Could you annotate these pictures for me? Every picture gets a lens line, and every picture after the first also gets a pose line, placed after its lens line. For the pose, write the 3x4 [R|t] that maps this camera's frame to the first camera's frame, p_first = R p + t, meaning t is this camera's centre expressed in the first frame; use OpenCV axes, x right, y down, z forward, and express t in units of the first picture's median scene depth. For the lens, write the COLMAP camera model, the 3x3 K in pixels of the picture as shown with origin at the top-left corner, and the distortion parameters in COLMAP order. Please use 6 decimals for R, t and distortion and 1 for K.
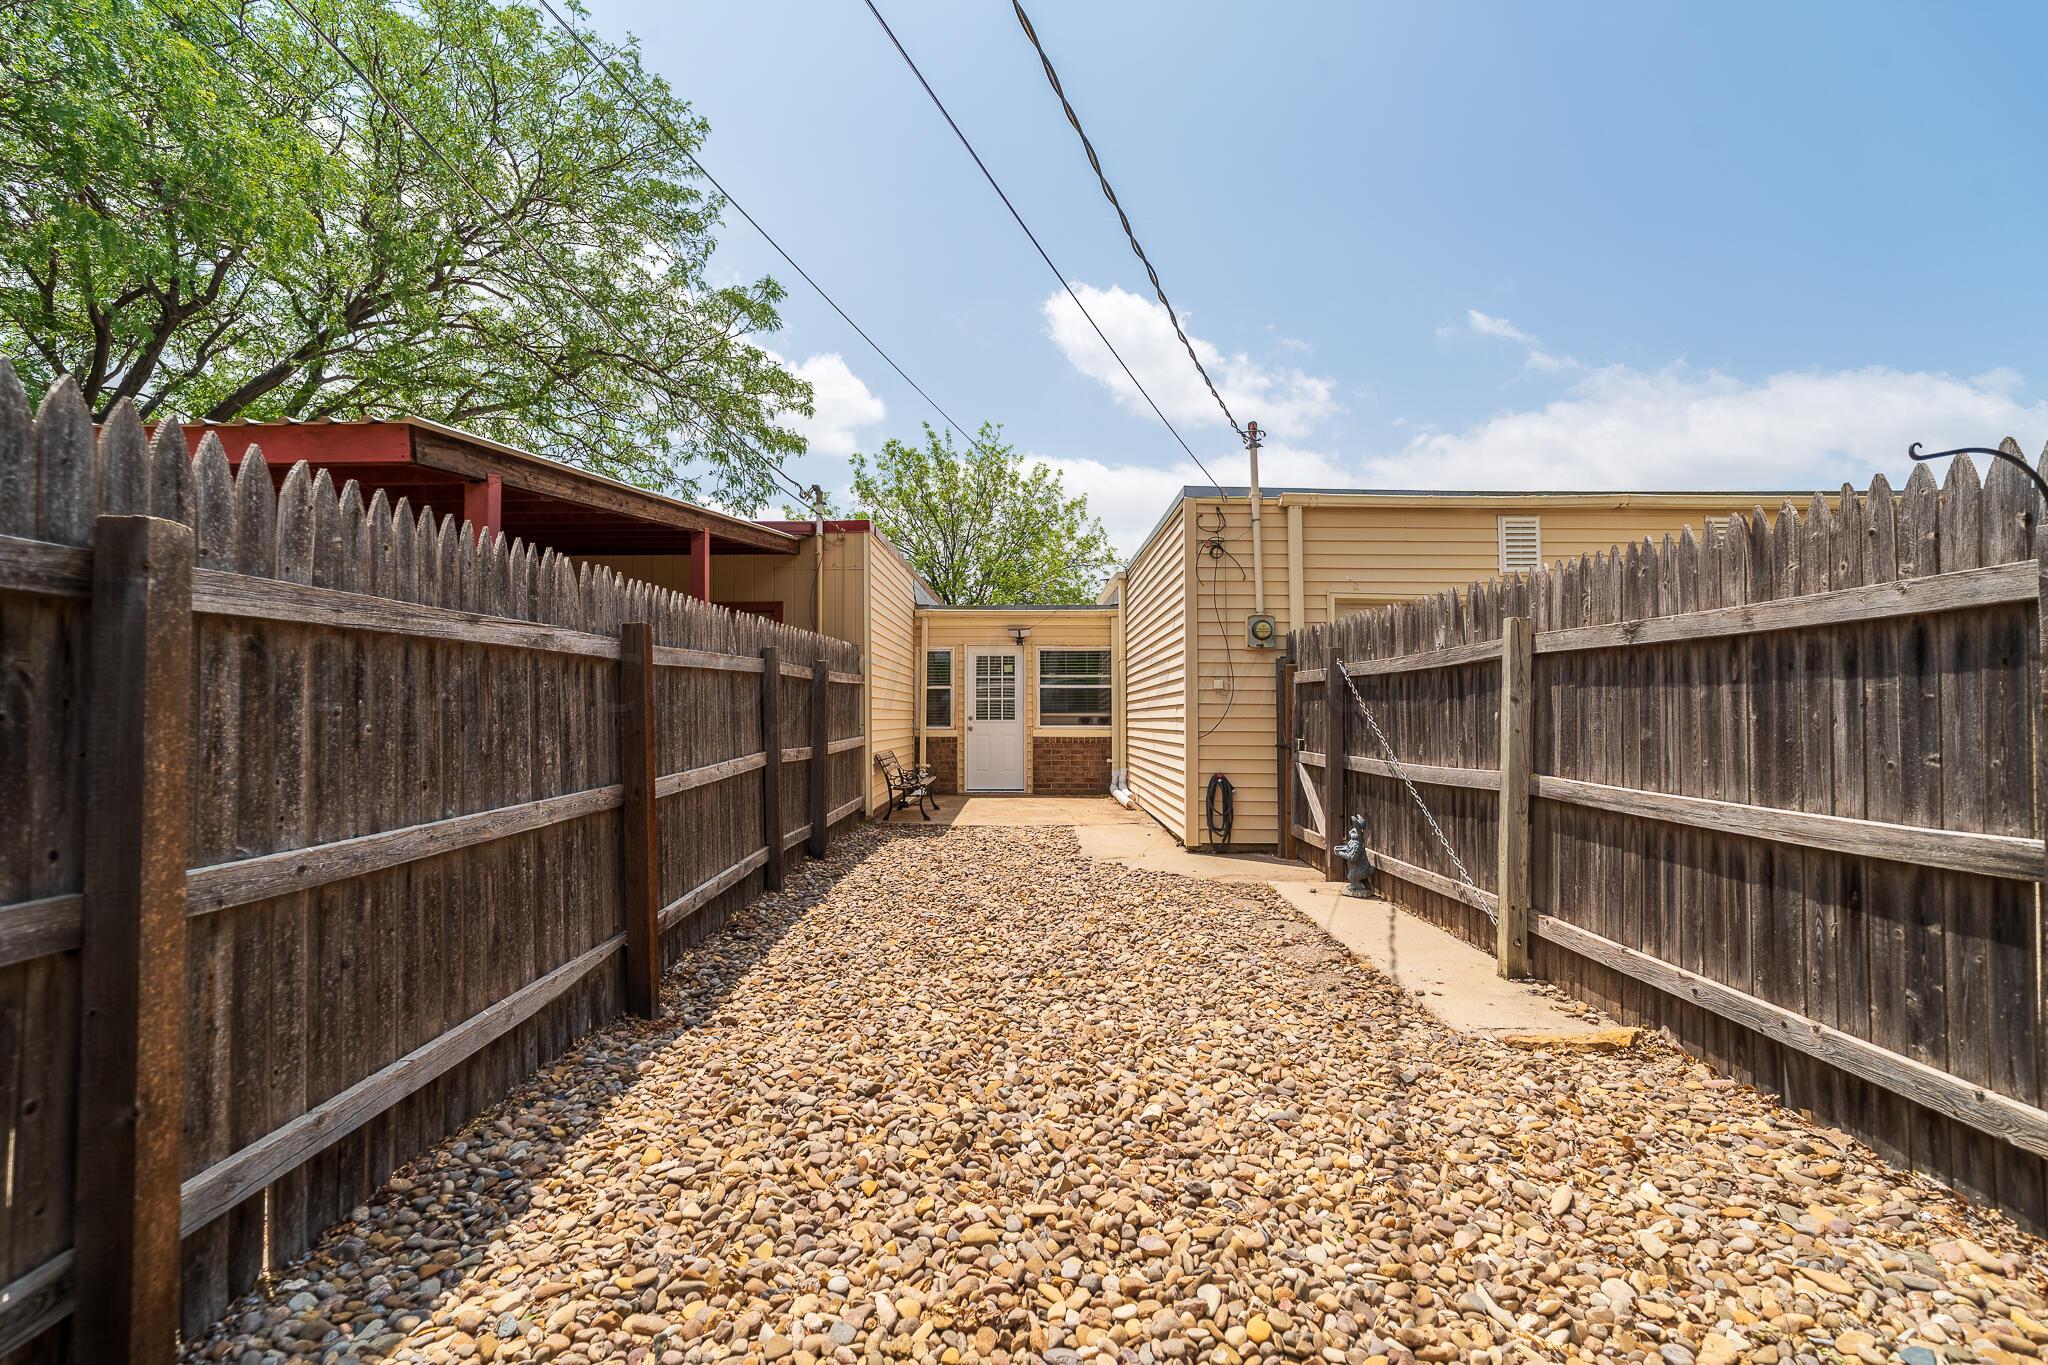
lens RADIAL K [[948.1, 0, 1017.6], [0, 948.1, 701.0], [0, 0, 1]] dist [0.001183, 0.001980]
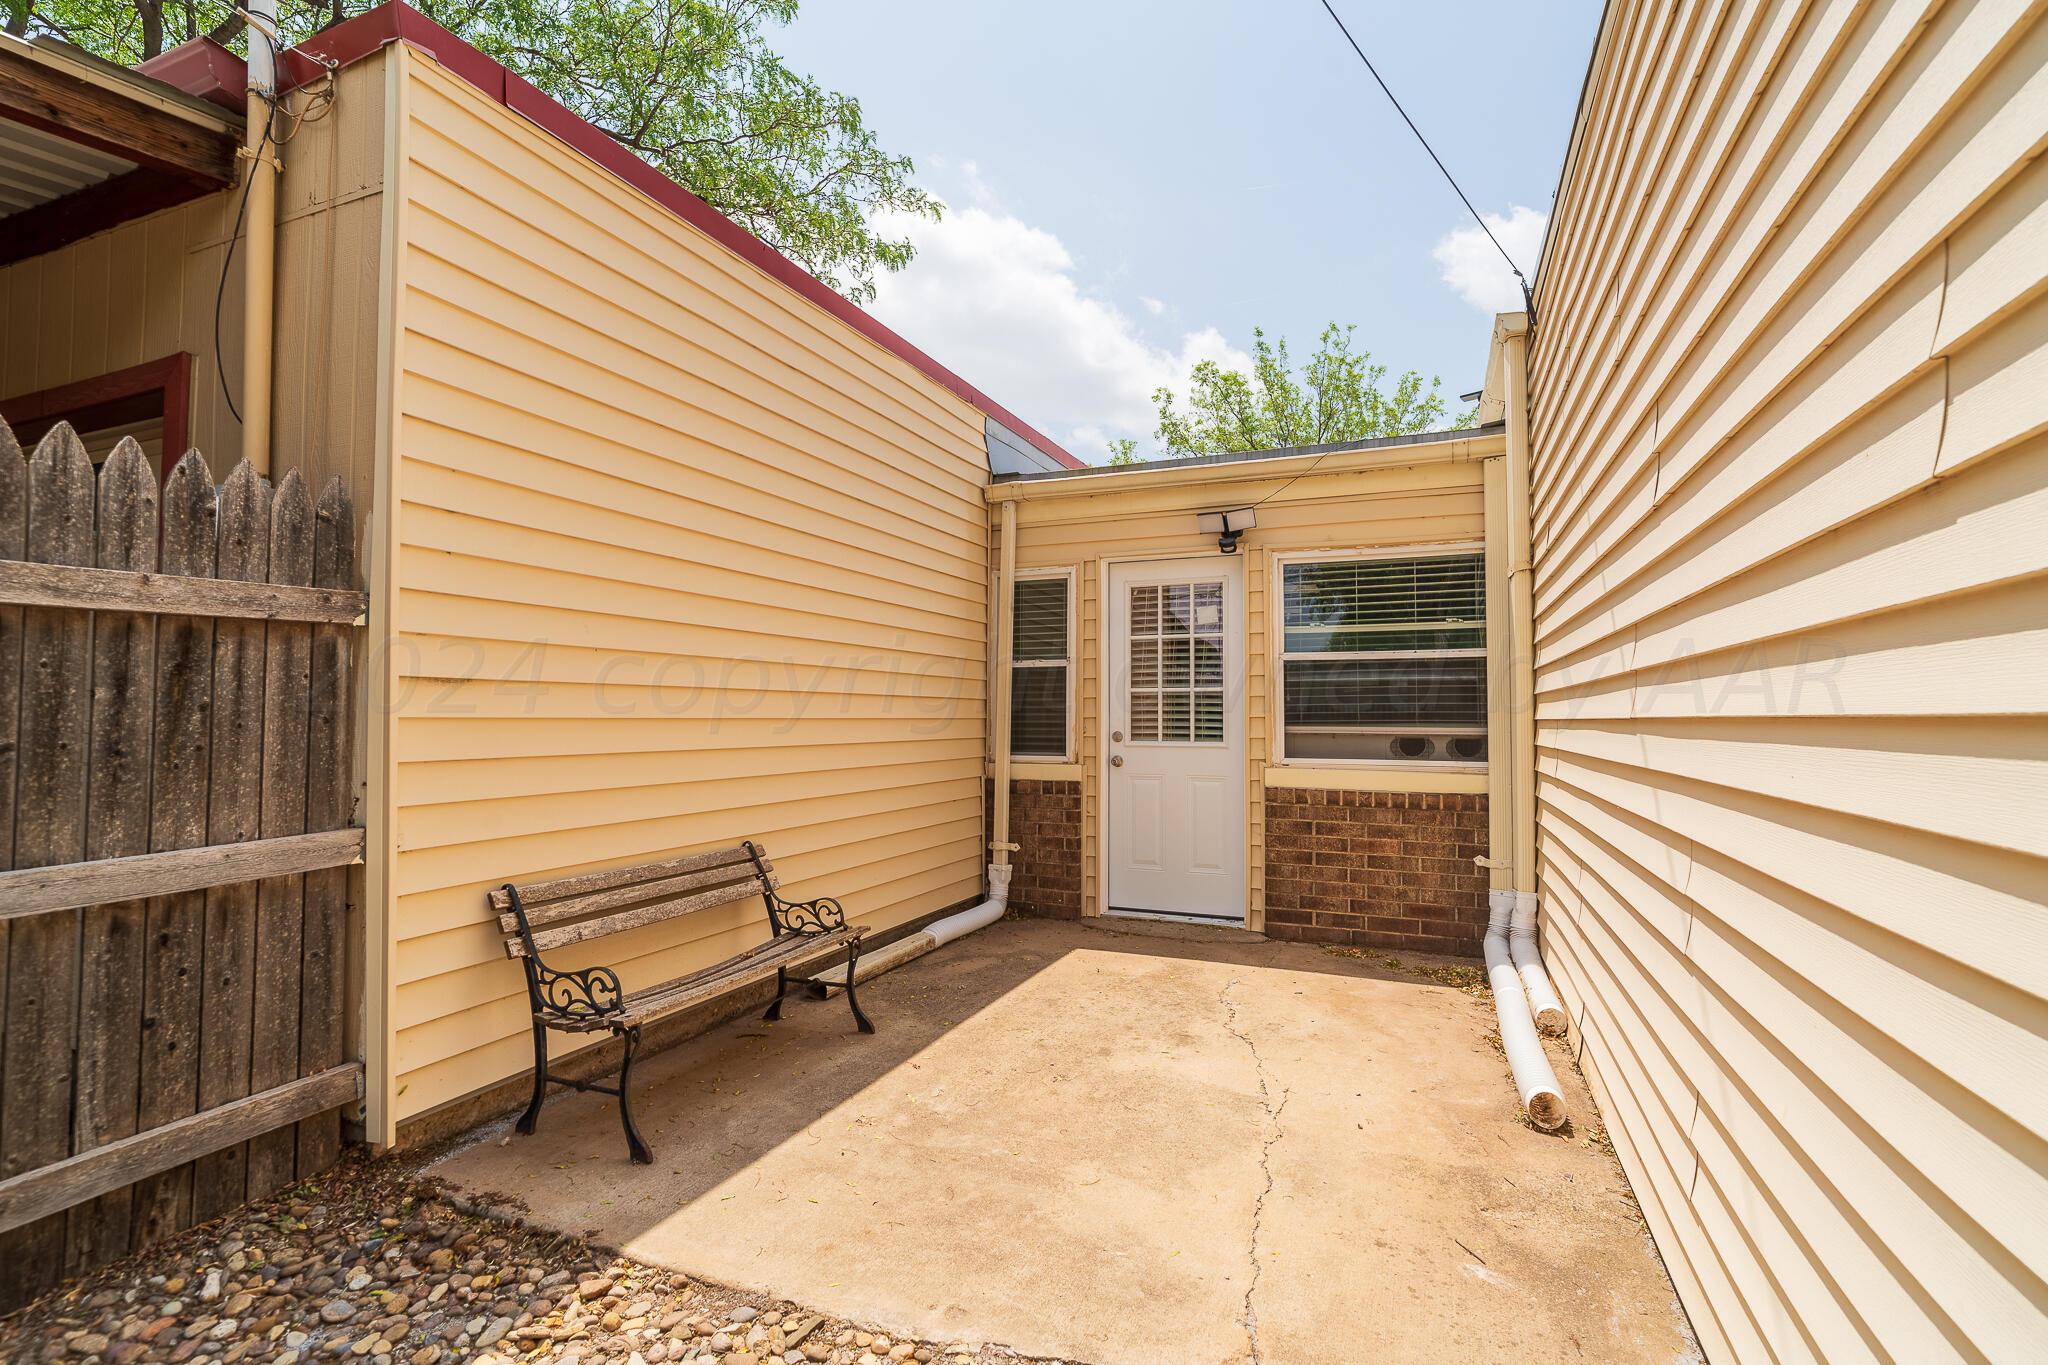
lens RADIAL K [[948.1, 0, 1042.7], [0, 948.1, 682.5], [0, 0, 1]] dist [0.001183, 0.001980]
pose [[0.931431, -0.007600, -0.363838, 0.072723], [0.002224, 0.999882, -0.015191, 0.000770], [0.363910, 0.013341, 0.931339, 0.604228]]
